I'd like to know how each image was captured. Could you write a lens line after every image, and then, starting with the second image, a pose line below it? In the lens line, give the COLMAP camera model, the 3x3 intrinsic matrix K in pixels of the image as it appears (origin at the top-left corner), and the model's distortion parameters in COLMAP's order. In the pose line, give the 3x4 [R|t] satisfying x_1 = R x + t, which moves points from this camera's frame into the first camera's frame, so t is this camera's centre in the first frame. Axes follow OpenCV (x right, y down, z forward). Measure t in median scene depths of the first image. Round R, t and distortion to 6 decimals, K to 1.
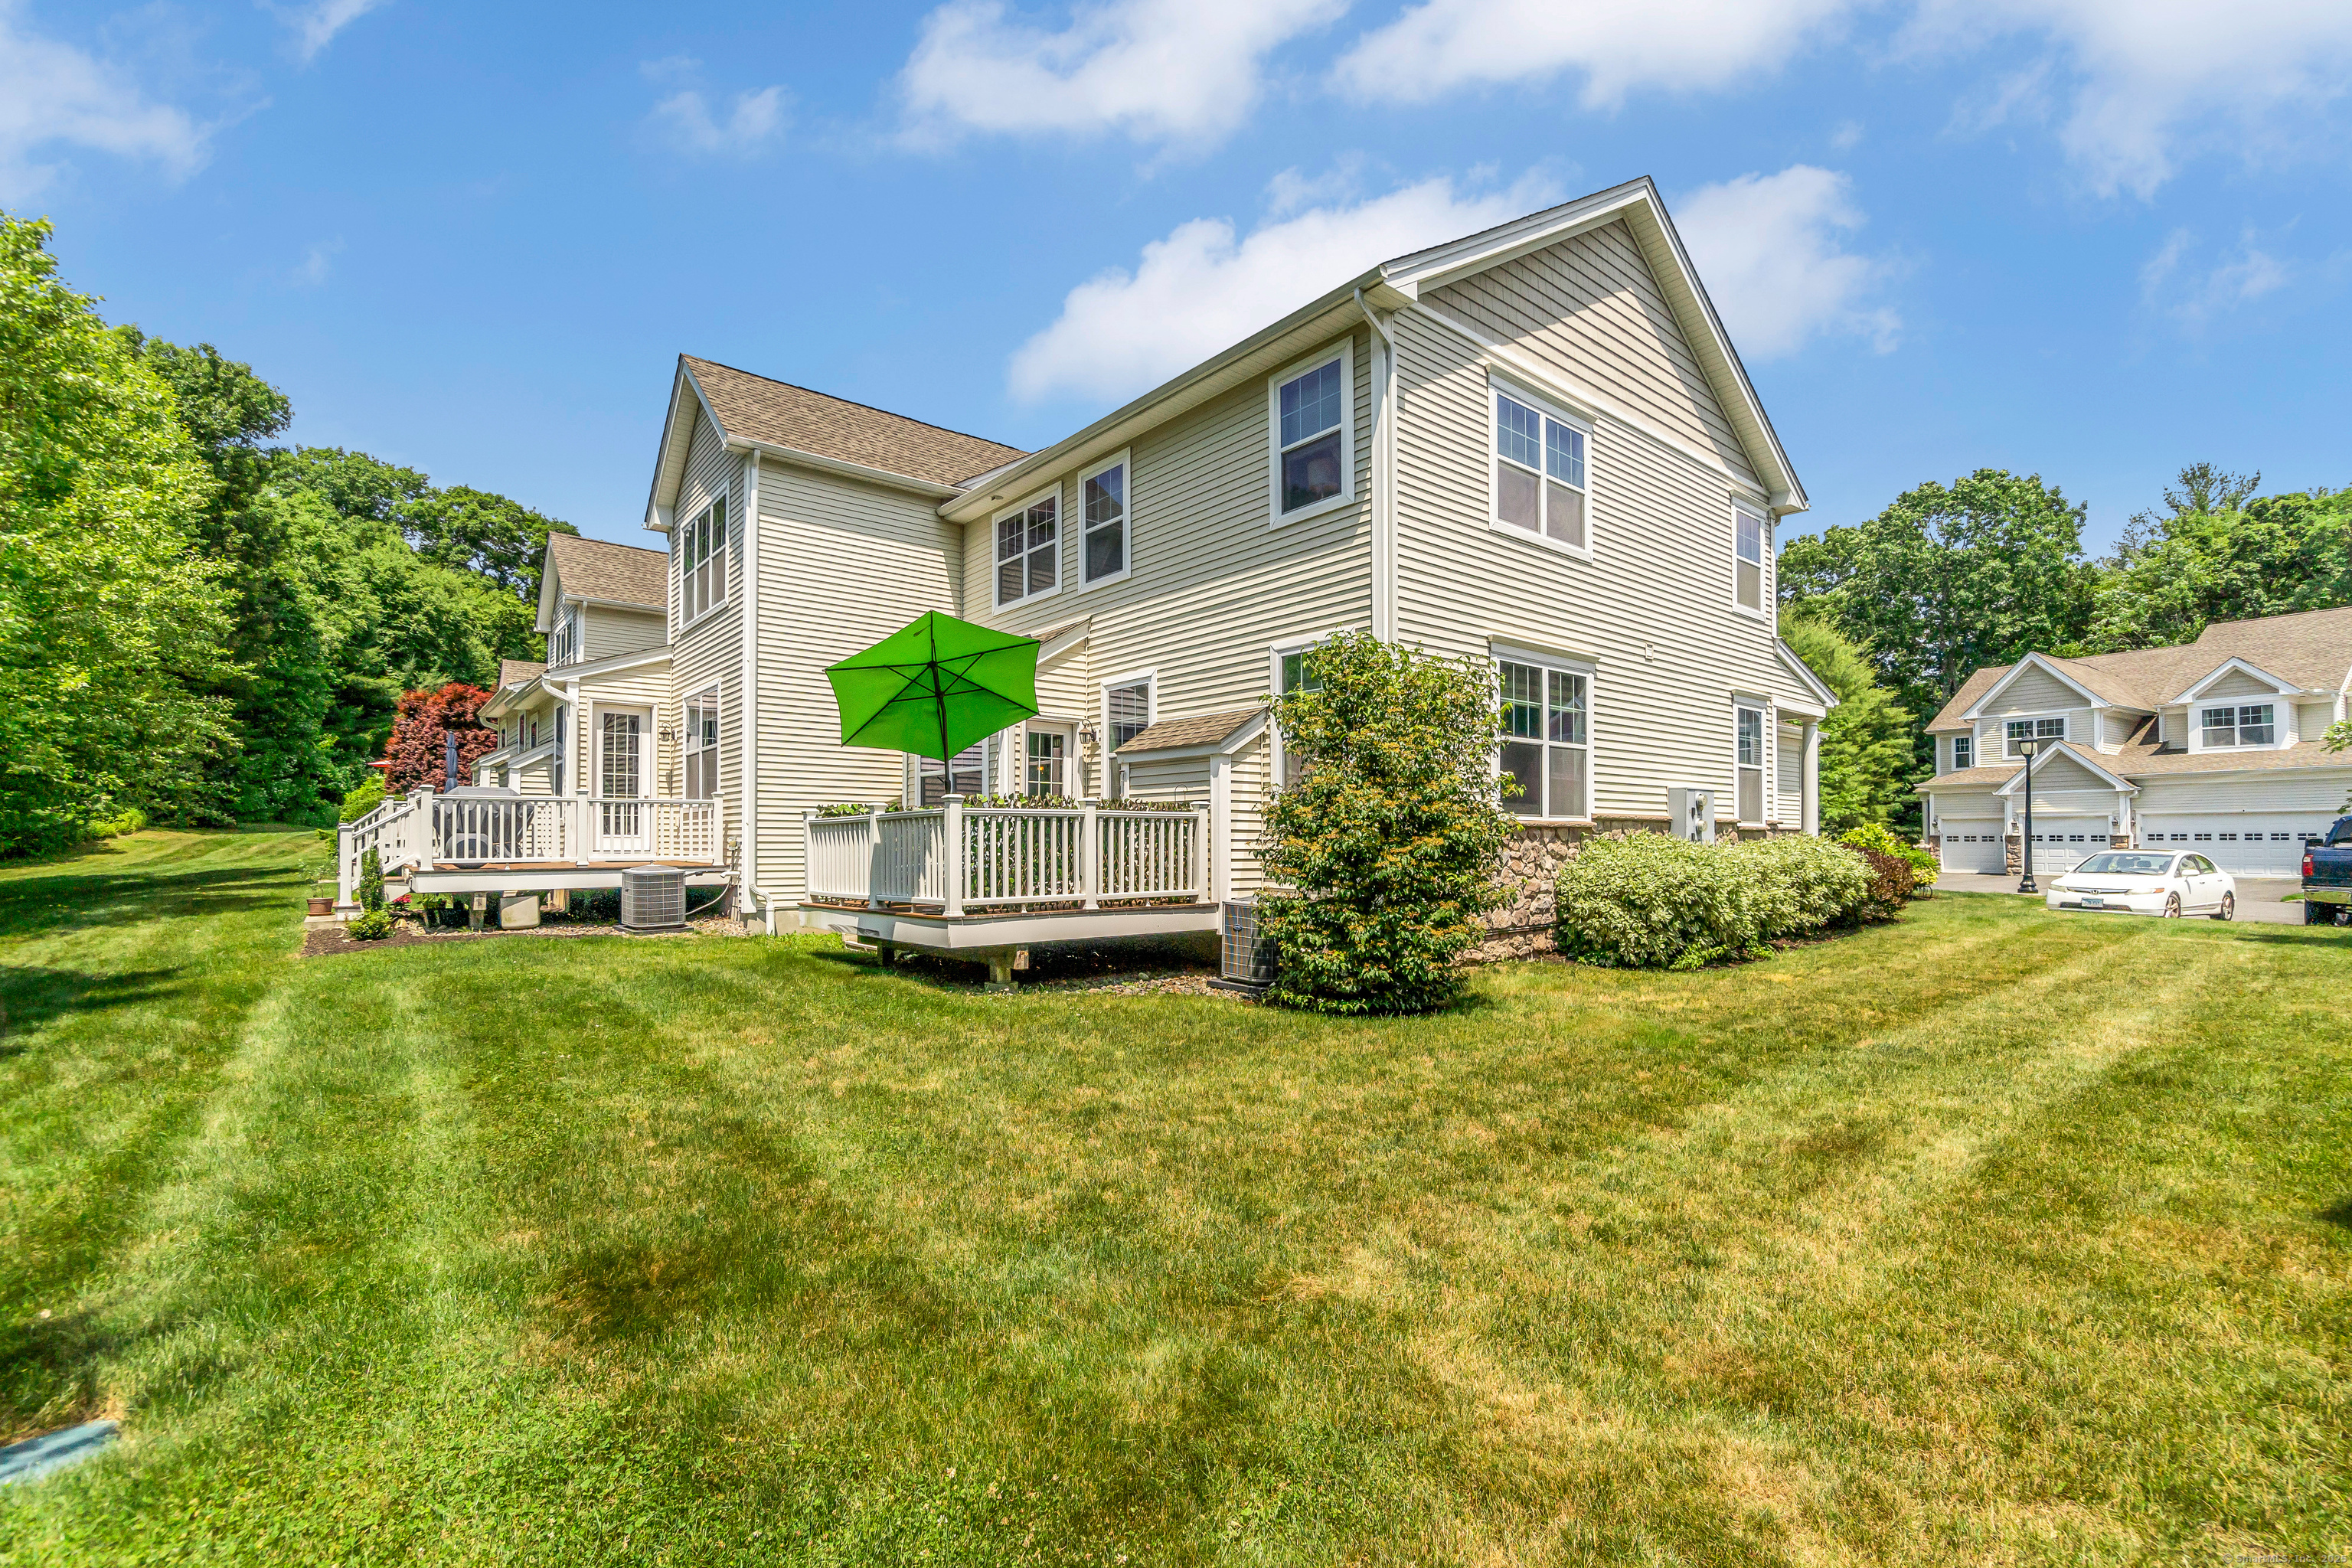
lens RADIAL K [[1049.3, 0, 1173.6], [0, 1049.3, 803.3], [0, 0, 1]] dist [-0.065182, 0.021802]
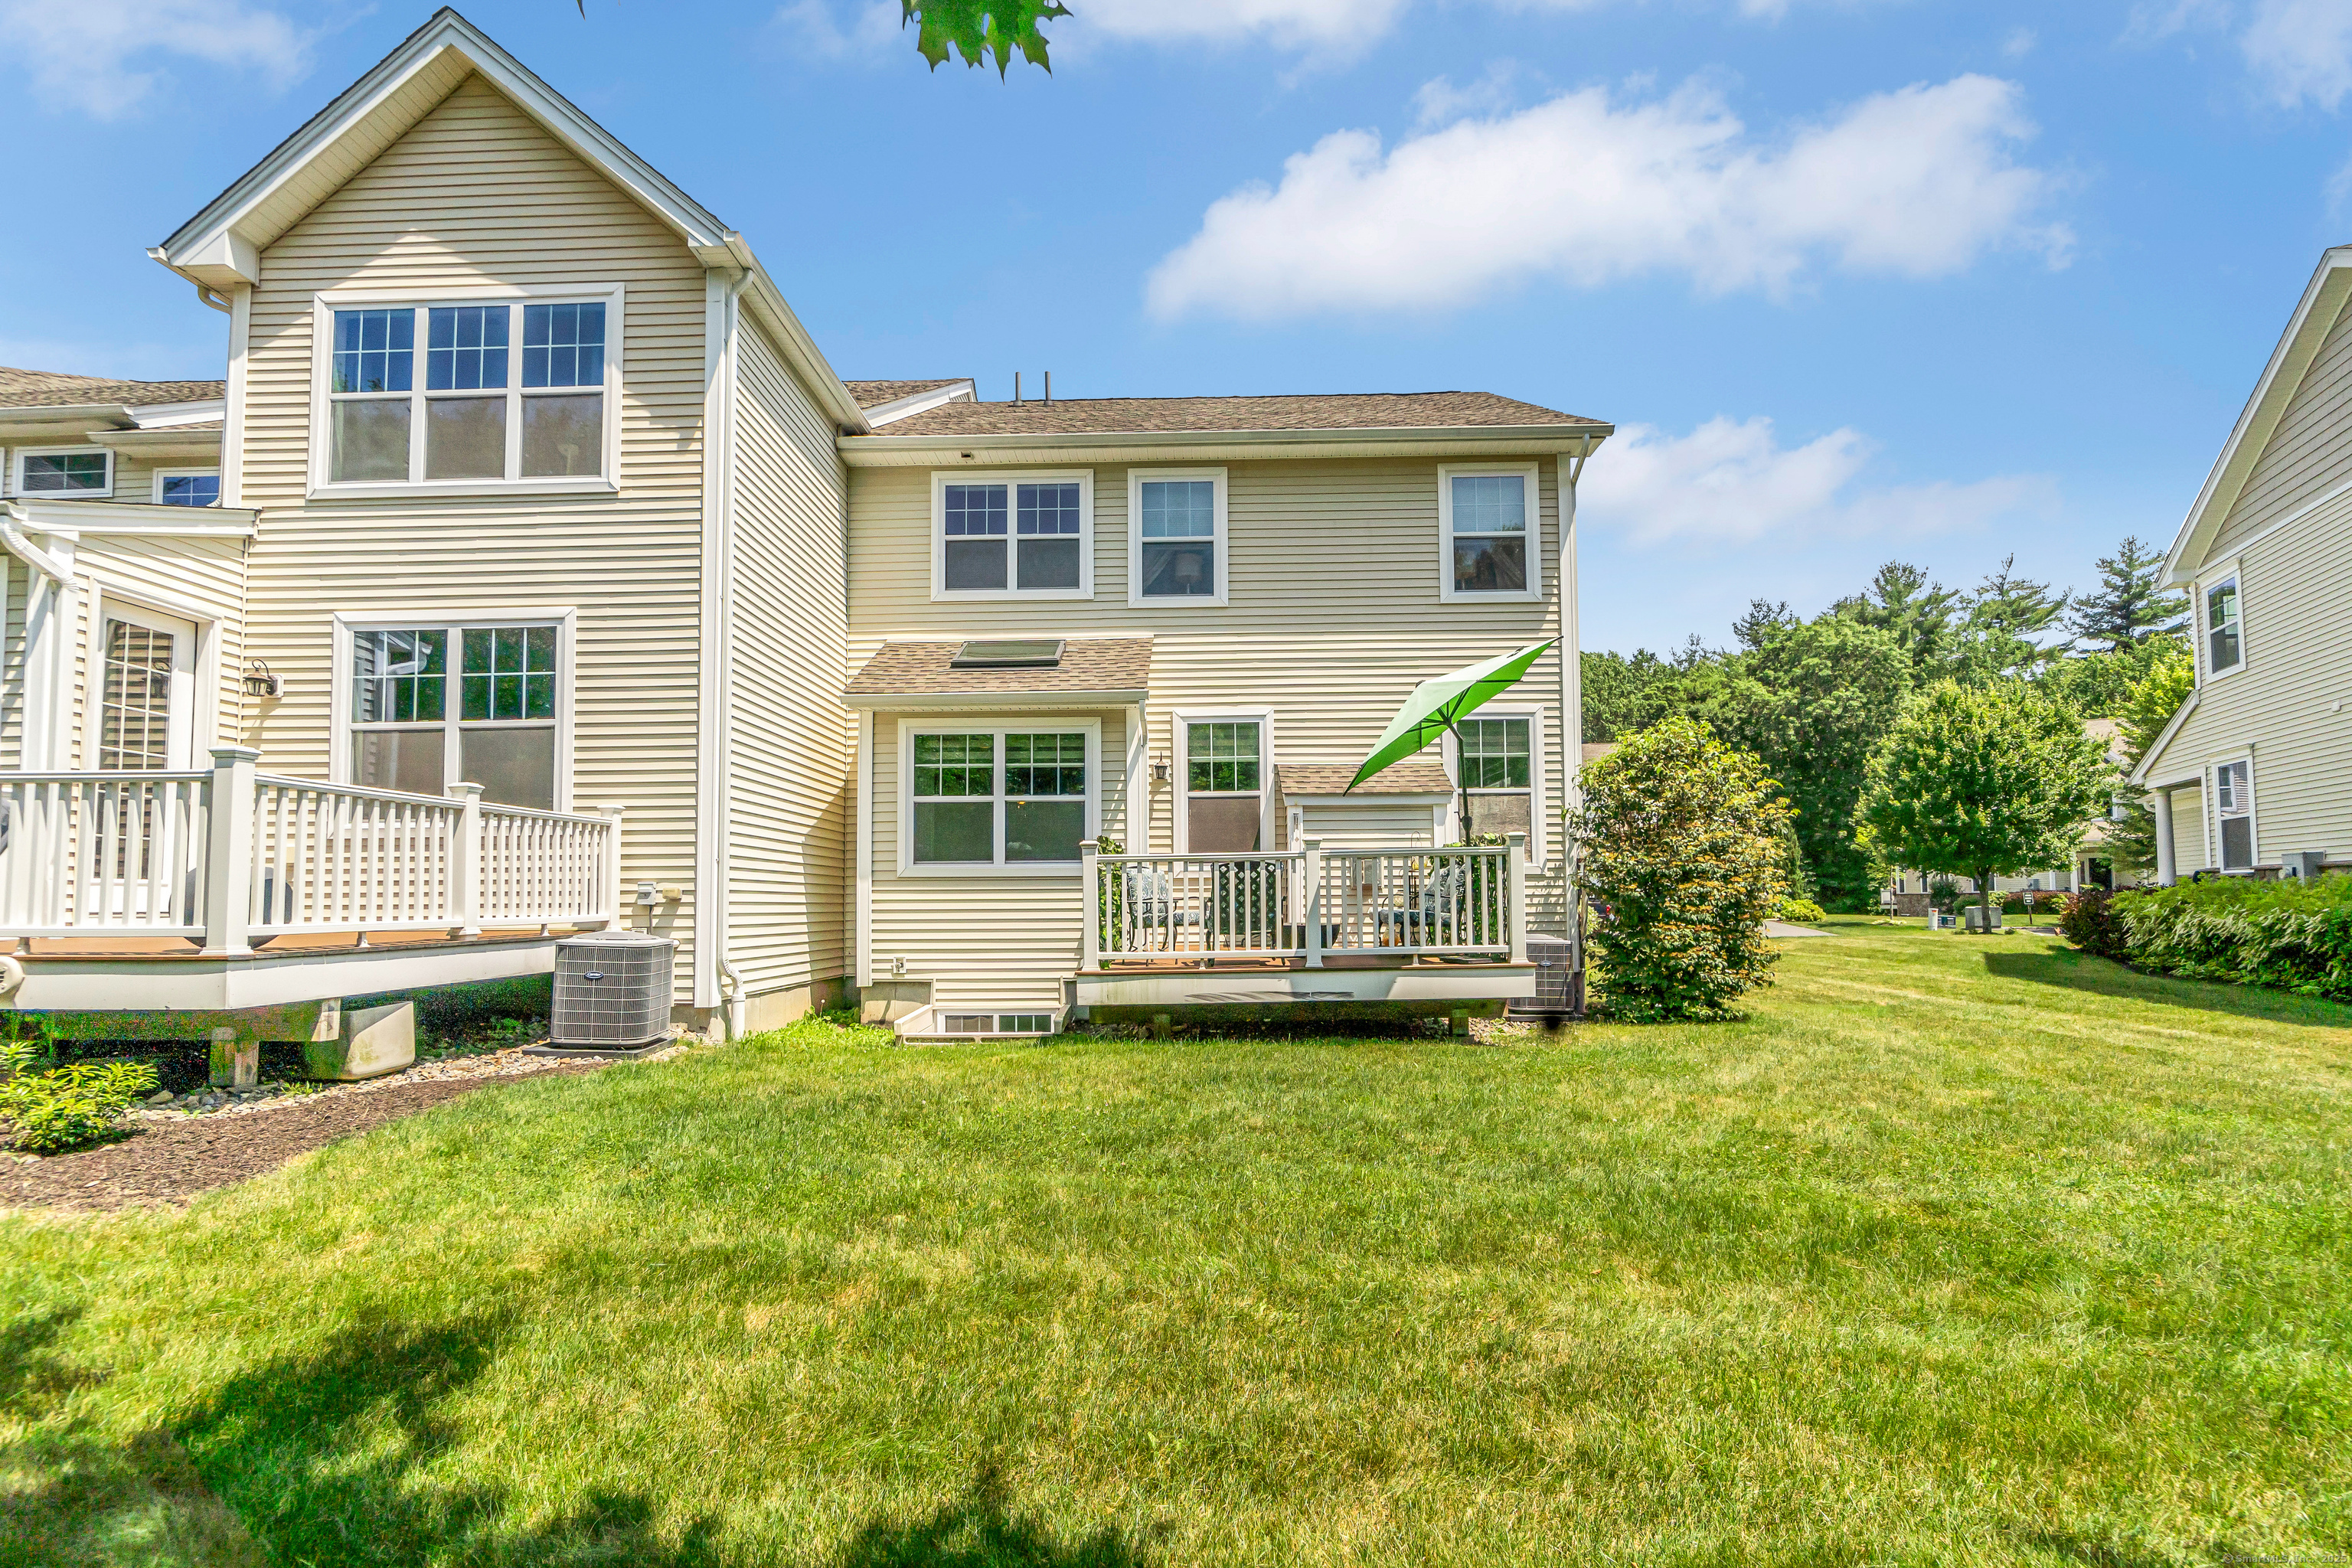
lens RADIAL K [[1049.3, 0, 1173.6], [0, 1049.3, 803.3], [0, 0, 1]] dist [-0.065182, 0.021802]
pose [[0.673026, 0.063297, 0.736906, -0.719570], [-0.034179, 0.997929, -0.054502, 0.010621], [-0.738829, 0.011495, 0.673795, 0.397005]]
